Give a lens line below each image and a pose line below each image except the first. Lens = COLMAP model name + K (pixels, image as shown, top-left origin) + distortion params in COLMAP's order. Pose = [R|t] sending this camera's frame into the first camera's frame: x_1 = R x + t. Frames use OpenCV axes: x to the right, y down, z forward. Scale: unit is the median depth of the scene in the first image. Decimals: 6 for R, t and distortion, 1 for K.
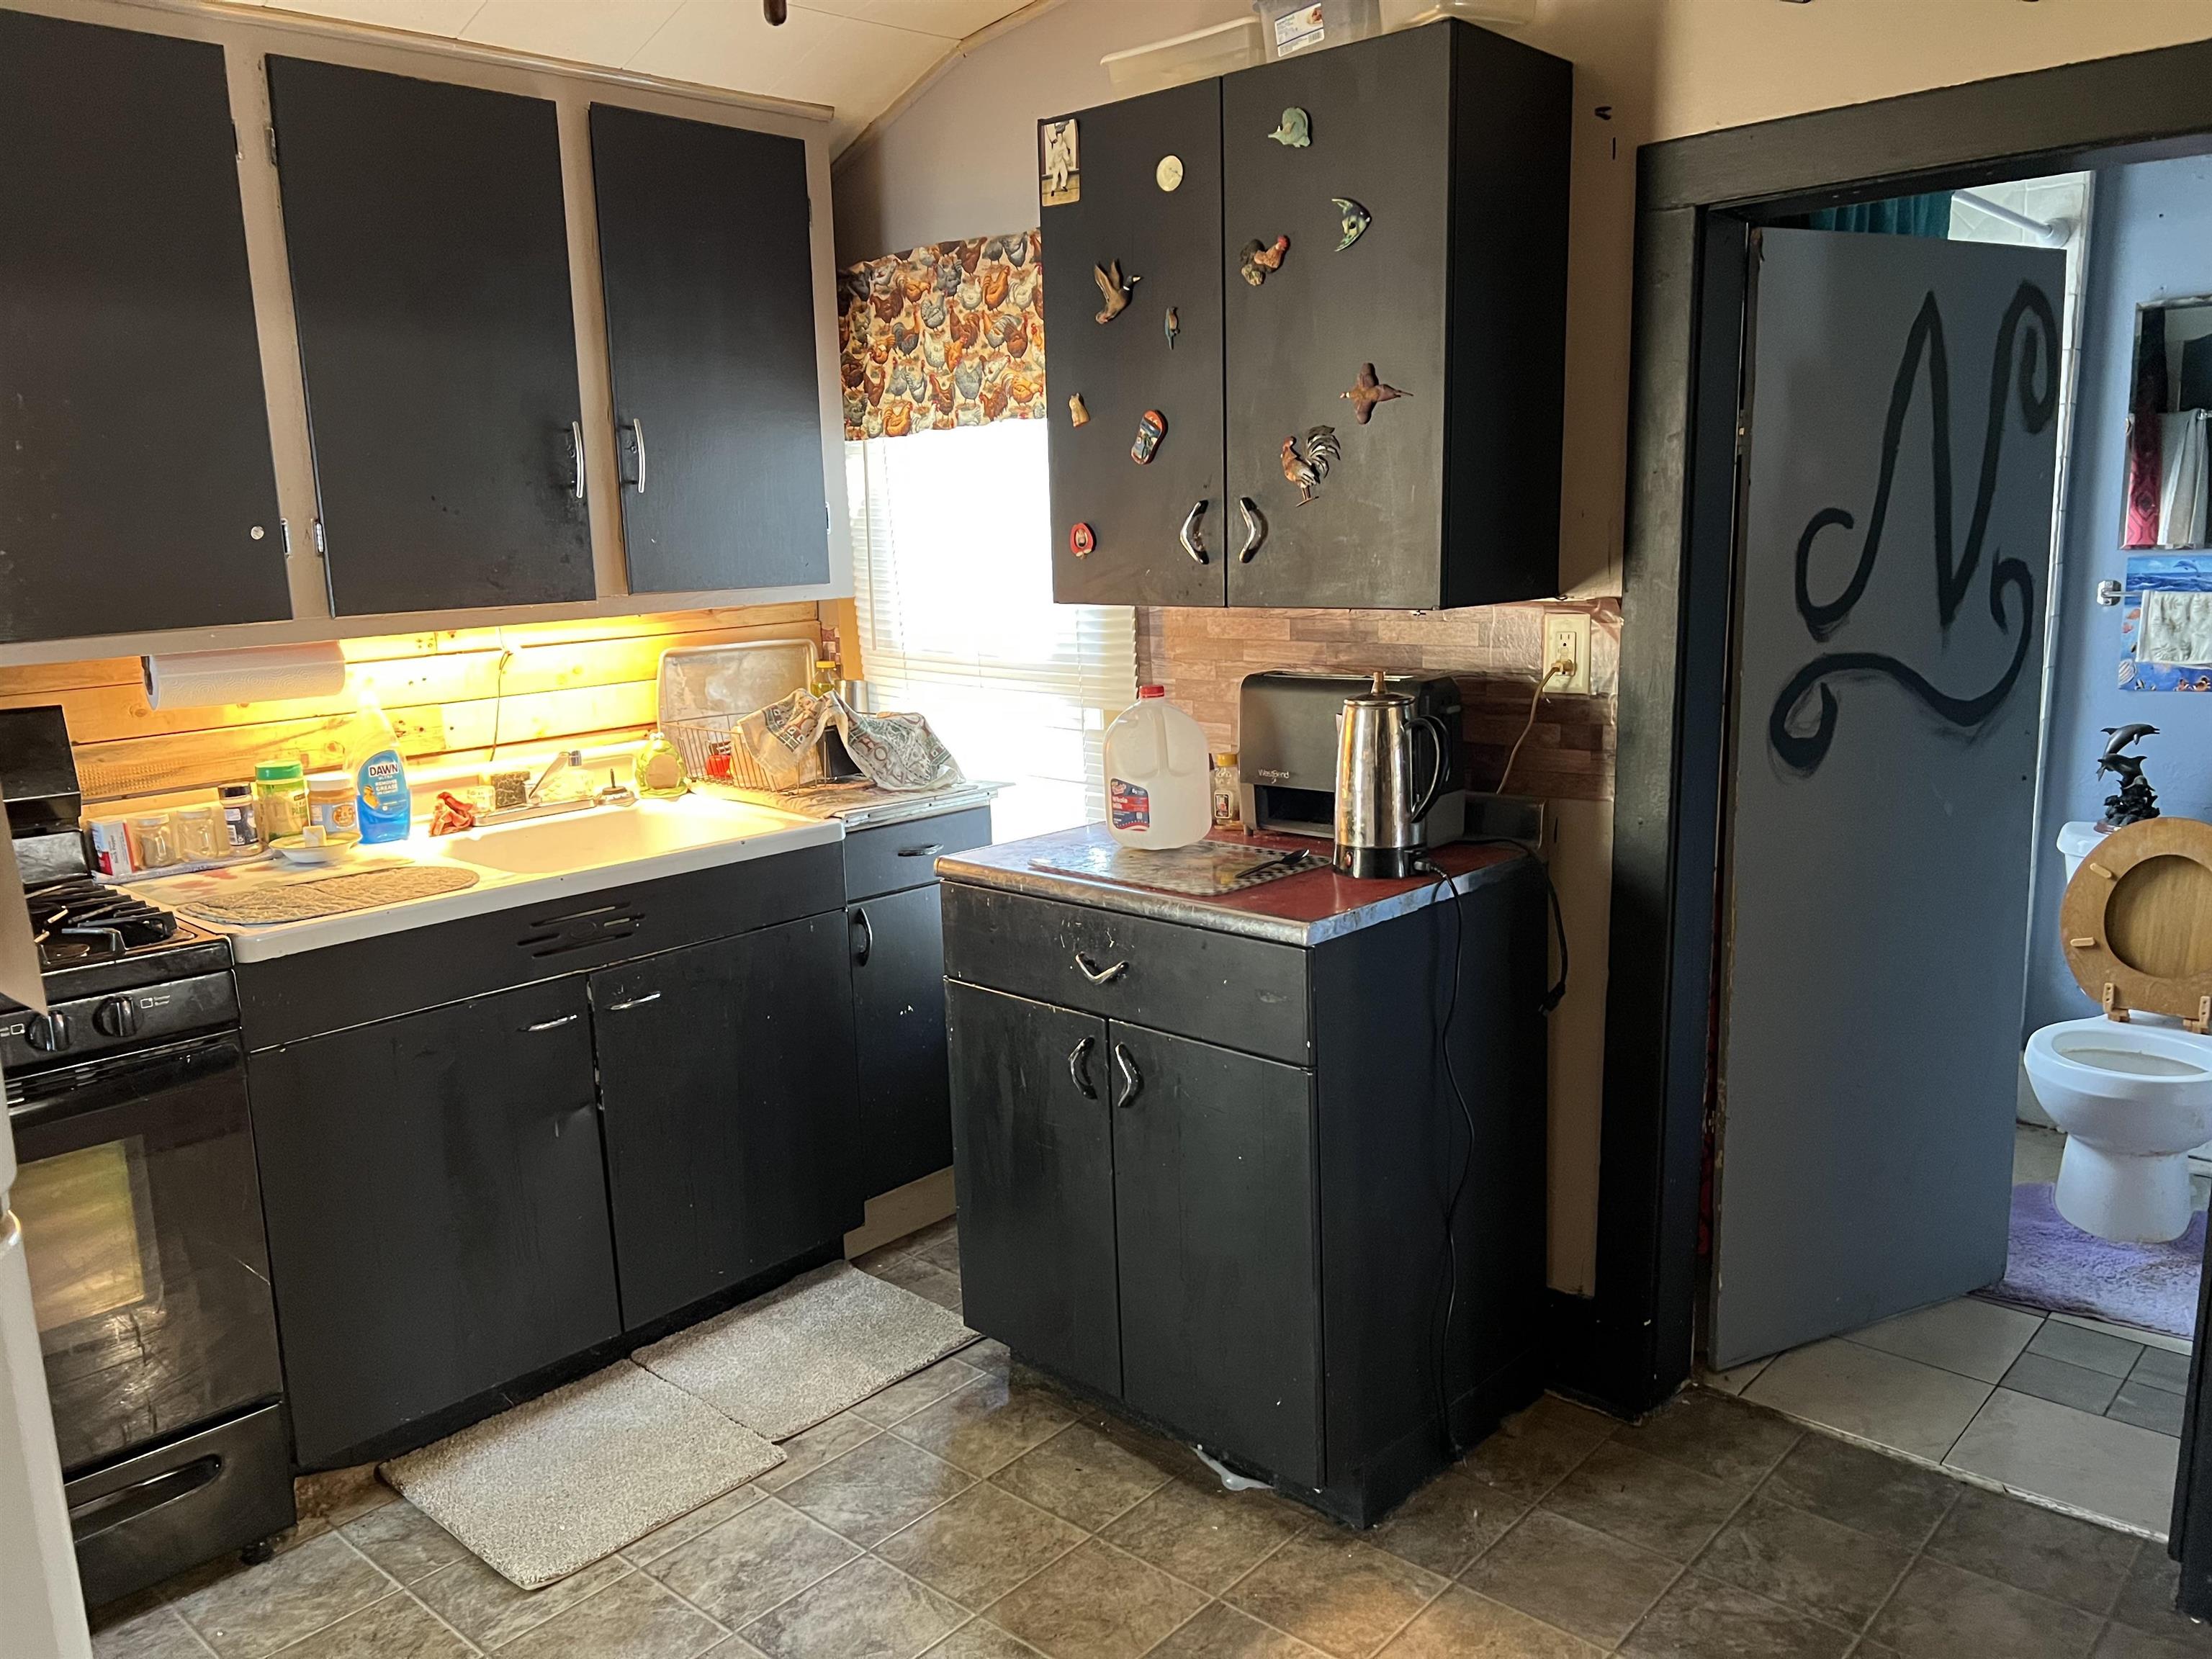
lens RADIAL K [[1666.9, 0, 1130.5], [0, 1666.9, 842.8], [0, 0, 1]] dist [0.001900, 0.003601]
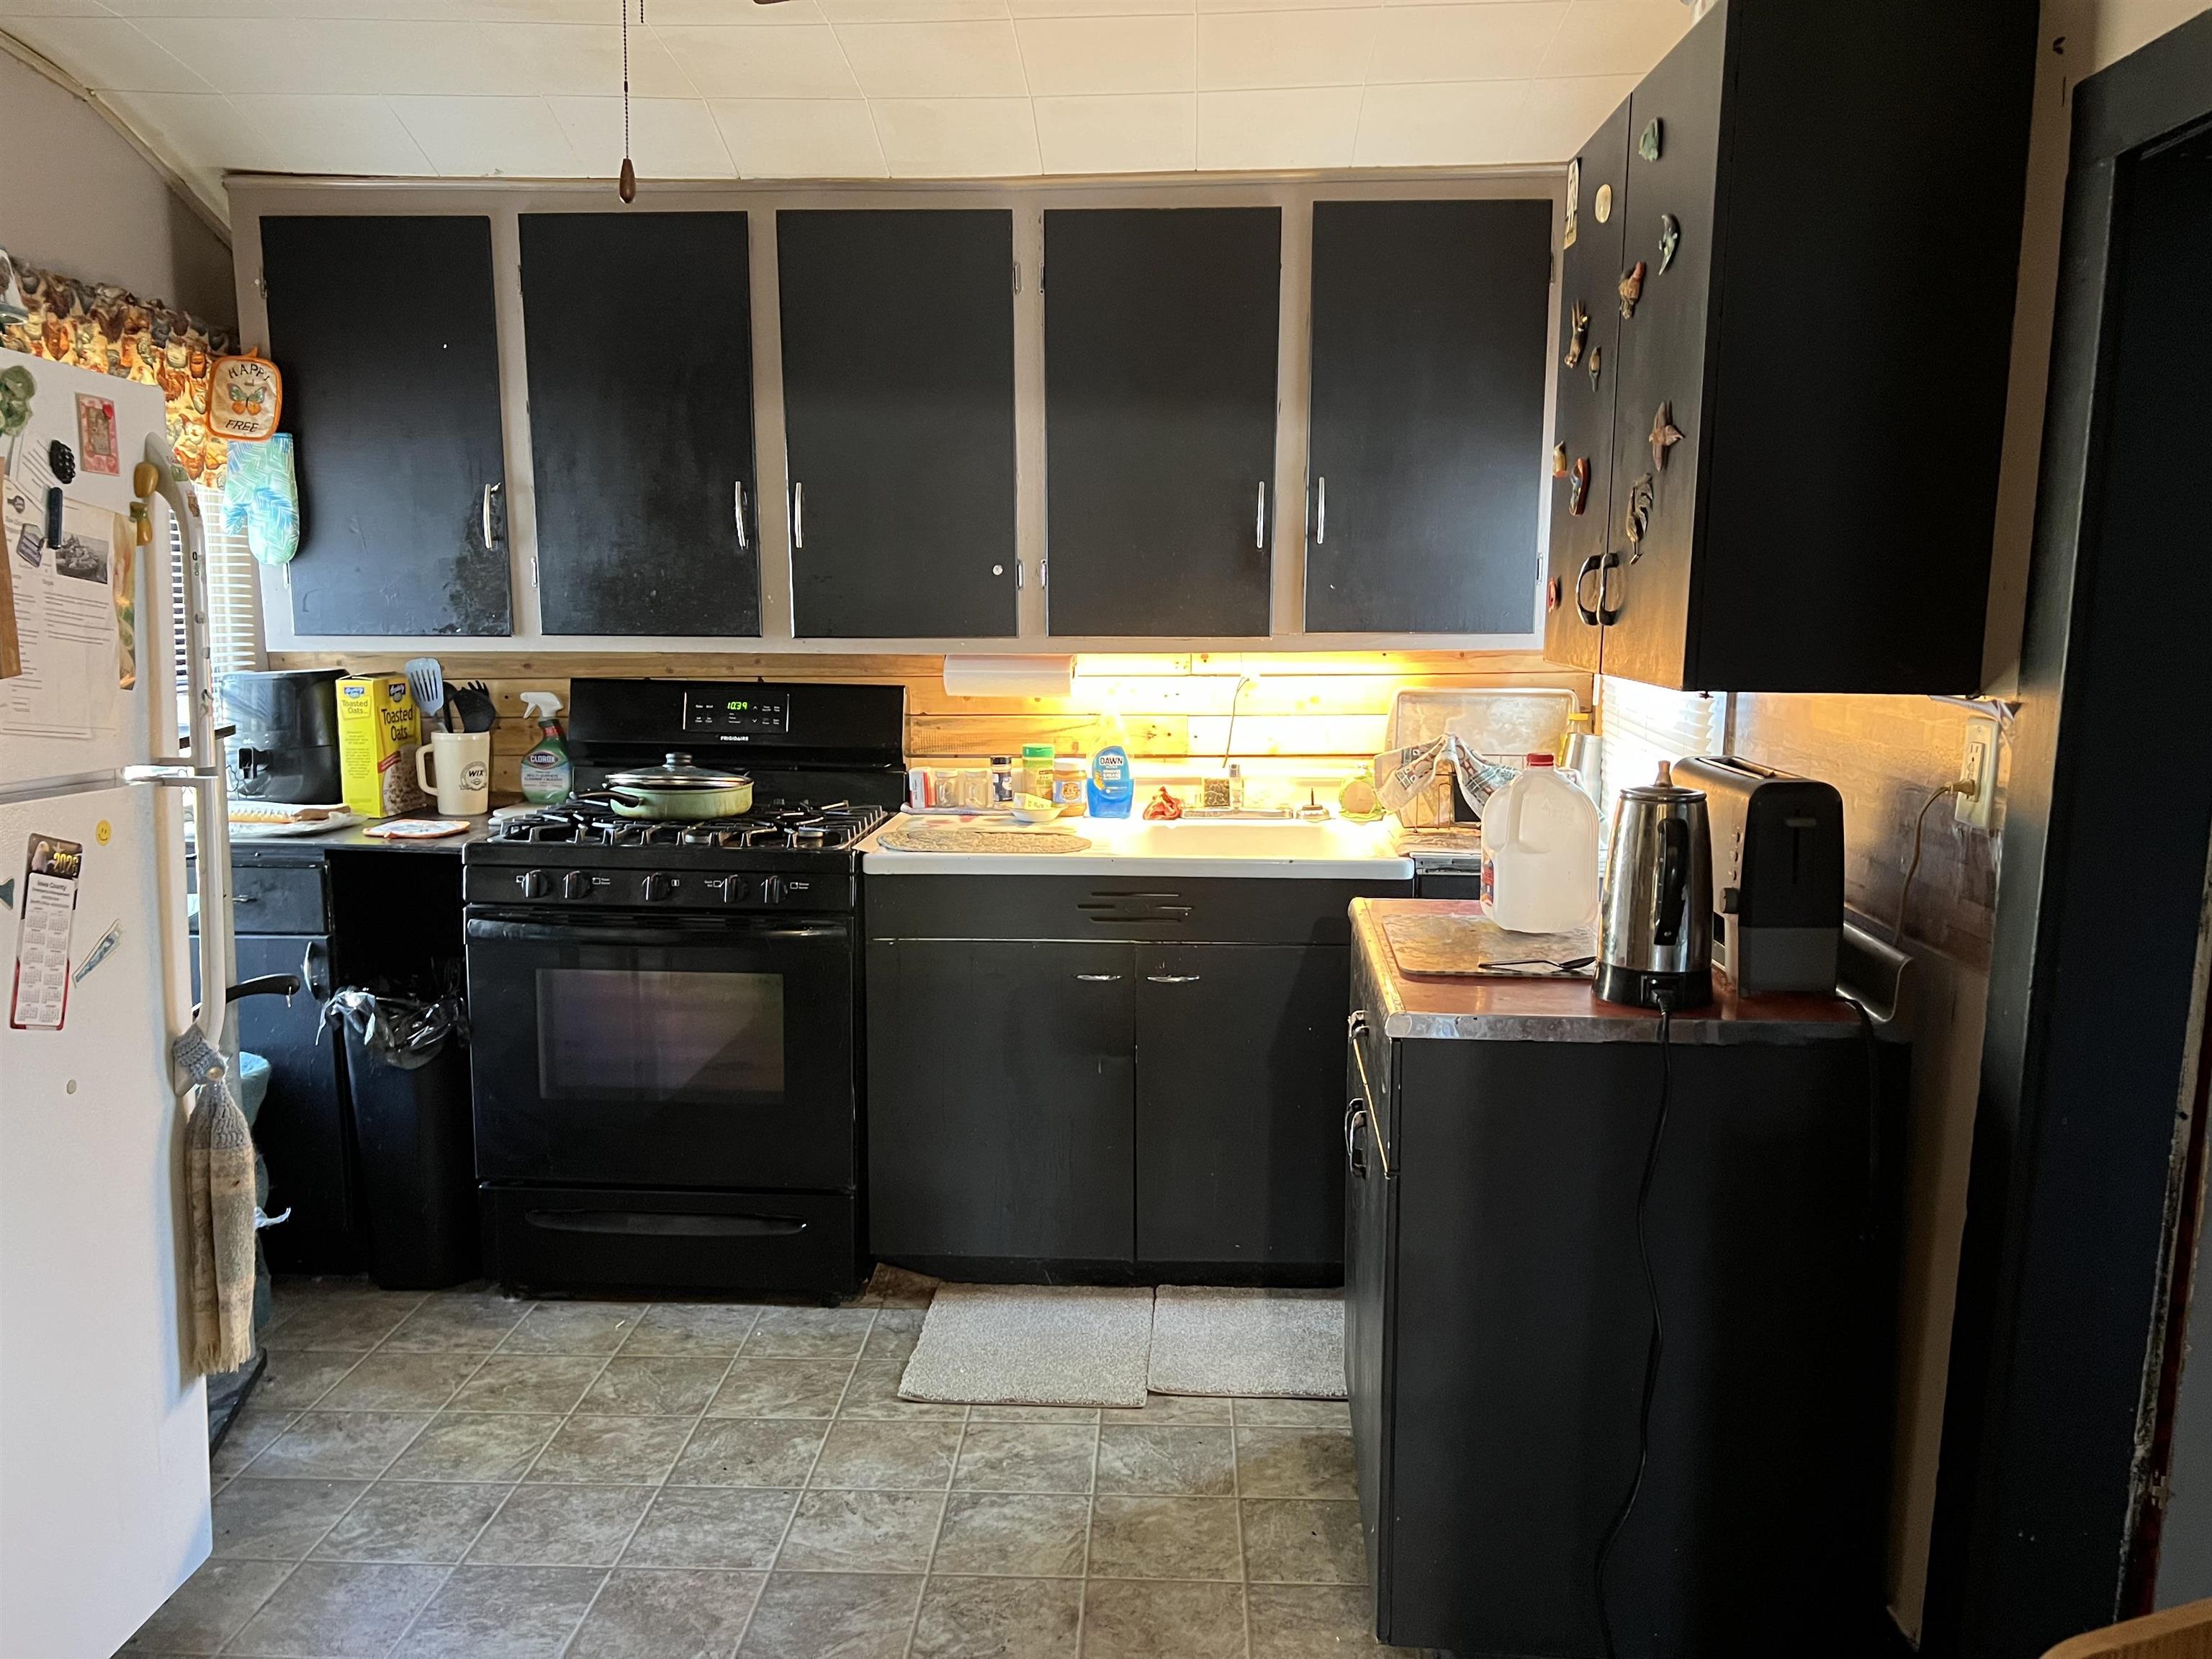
lens RADIAL K [[1671.5, 0, 1110.4], [0, 1671.5, 819.0], [0, 0, 1]] dist [0.047124, -0.051690]
pose [[0.628440, 0.139120, -0.765316, 0.536778], [-0.170728, 0.984555, 0.038779, -0.051044], [0.758890, 0.106291, 0.642486, 0.205856]]
